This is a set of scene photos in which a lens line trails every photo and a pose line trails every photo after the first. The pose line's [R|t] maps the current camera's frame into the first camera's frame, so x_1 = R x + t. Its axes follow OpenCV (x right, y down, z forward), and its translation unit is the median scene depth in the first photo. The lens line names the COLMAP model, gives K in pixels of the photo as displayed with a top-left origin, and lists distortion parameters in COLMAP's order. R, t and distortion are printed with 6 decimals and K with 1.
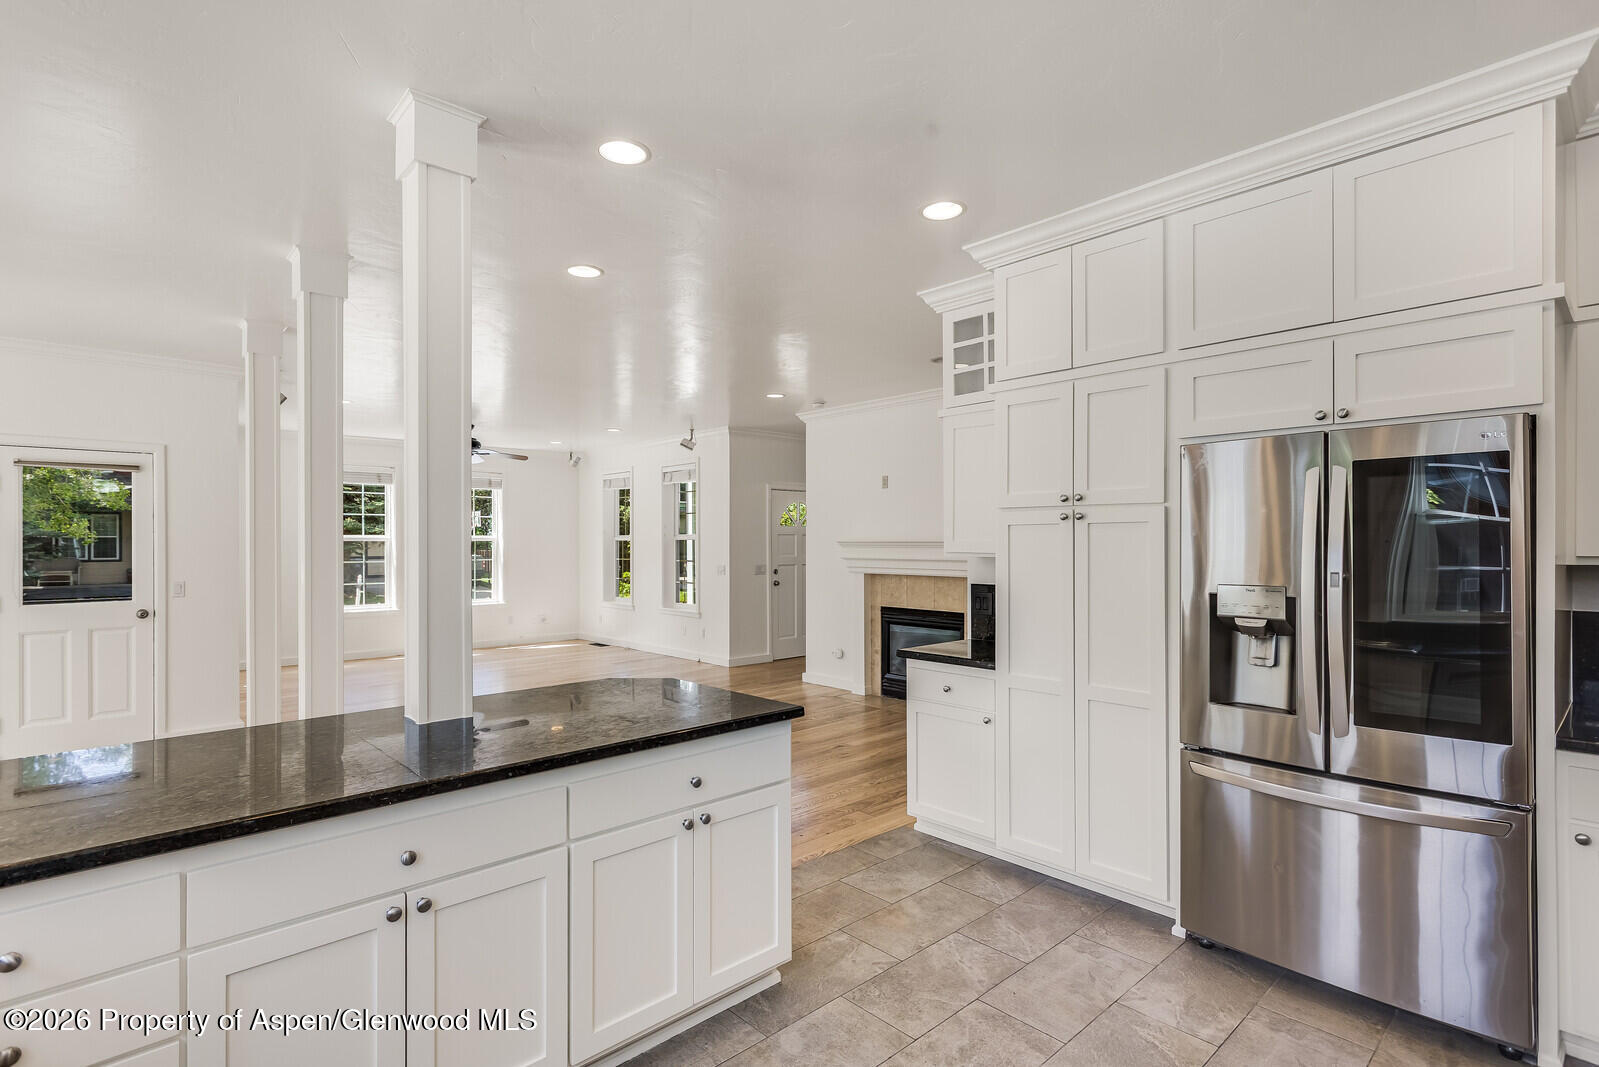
lens RADIAL K [[796.9, 0, 798.4], [0, 796.9, 538.1], [0, 0, 1]] dist [-0.023759, 0.021121]
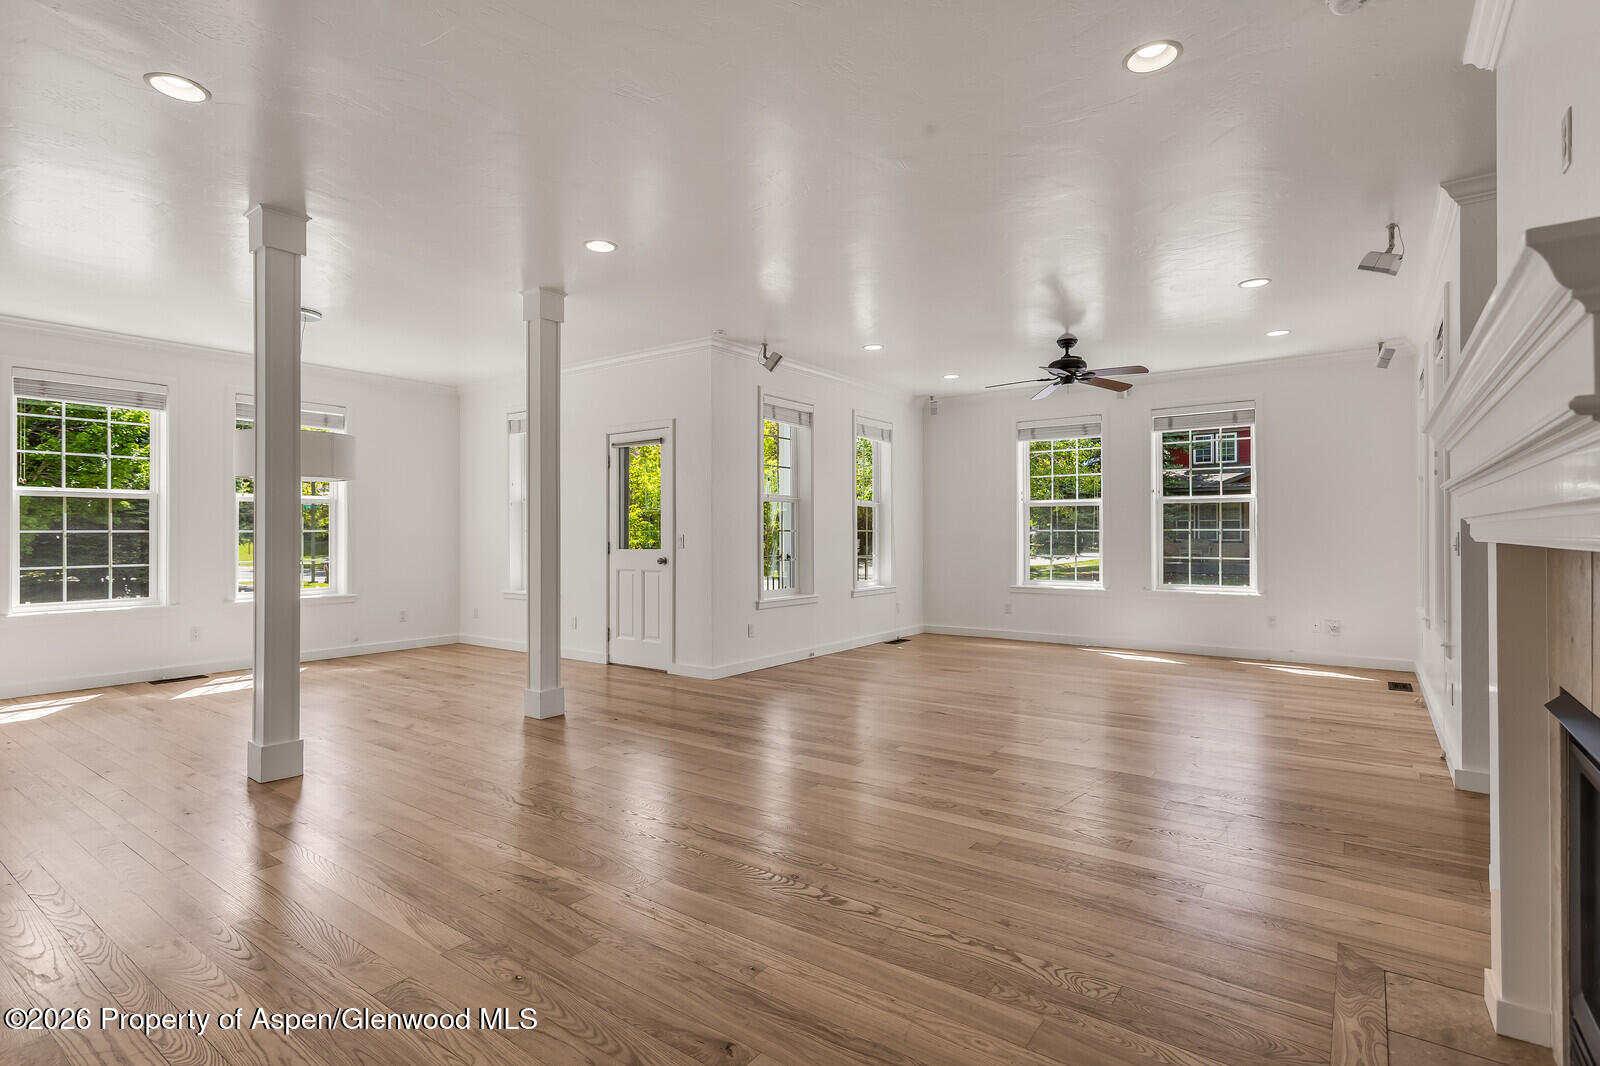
lens RADIAL K [[772.7, 0, 775.0], [0, 772.7, 530.3], [0, 0, 1]] dist [-0.000016, 0.010201]
pose [[0.181964, -0.002106, -0.983303, 0.226438], [0.008653, 0.999962, -0.000541, 0.029793], [0.983267, -0.008410, 0.181976, 0.579498]]
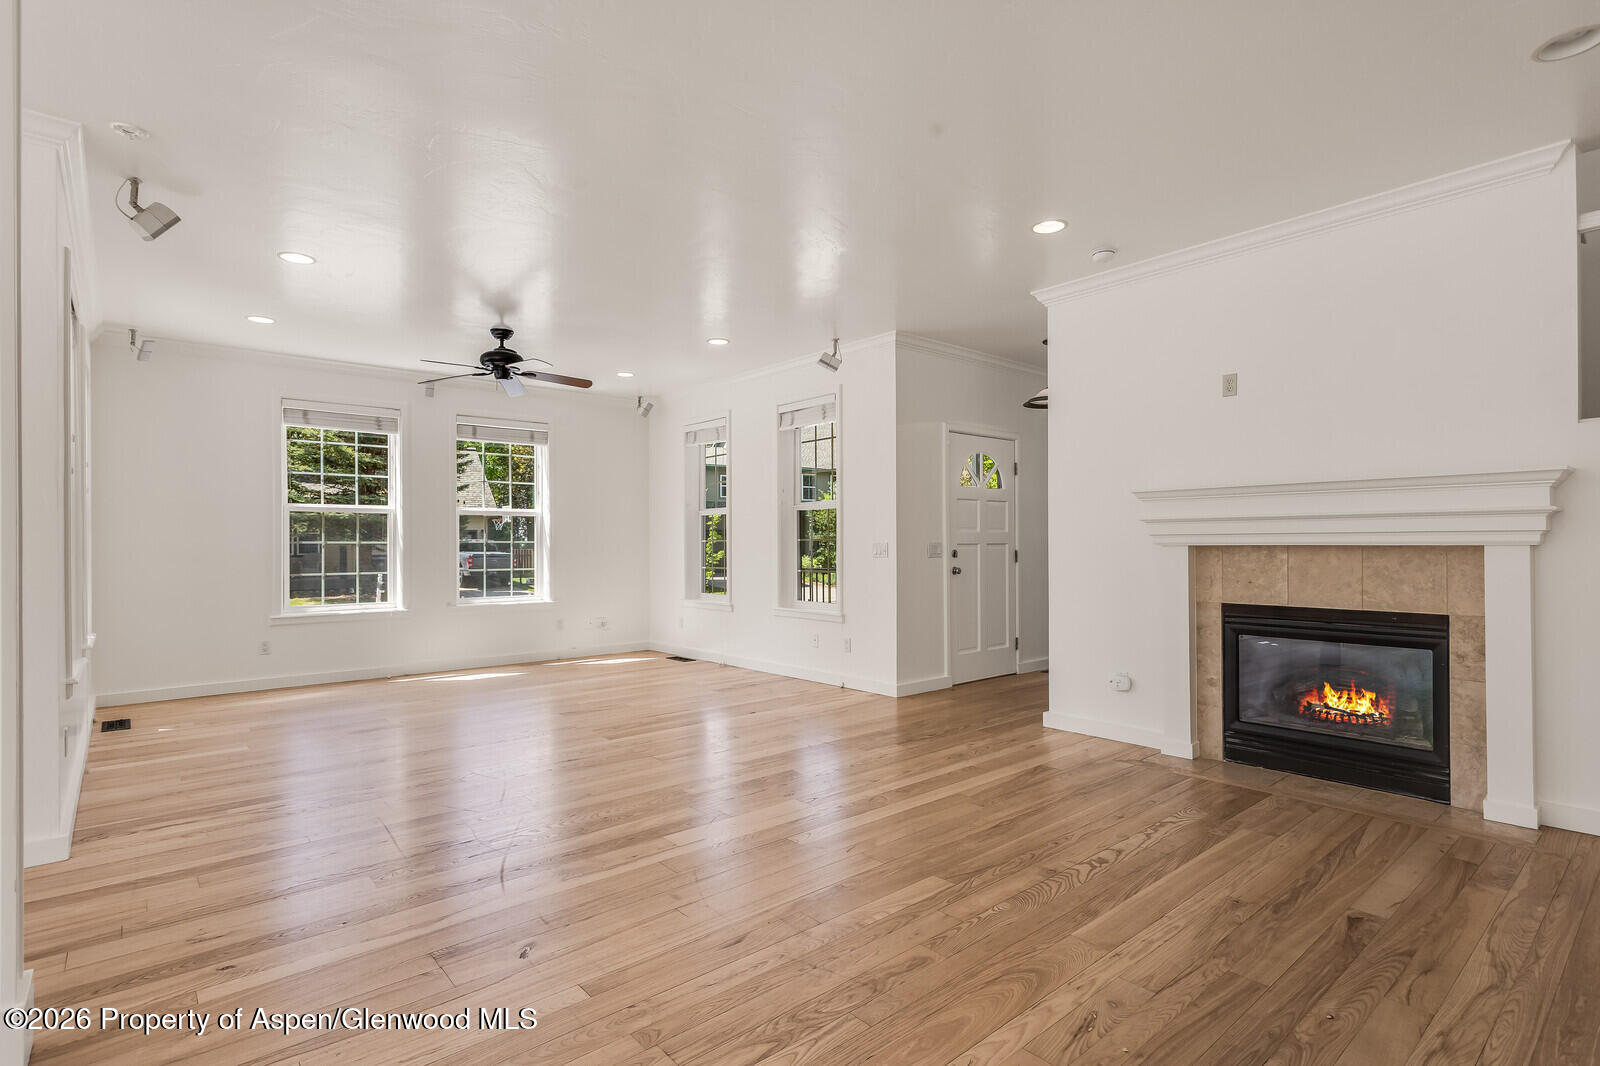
lens RADIAL K [[797.4, 0, 798.9], [0, 797.4, 537.6], [0, 0, 1]] dist [-0.023759, 0.021121]
pose [[0.999465, -0.001122, -0.032694, -0.141901], [0.000973, 0.999989, -0.004580, 0.032223], [0.032698, 0.004545, 0.999455, 0.331118]]
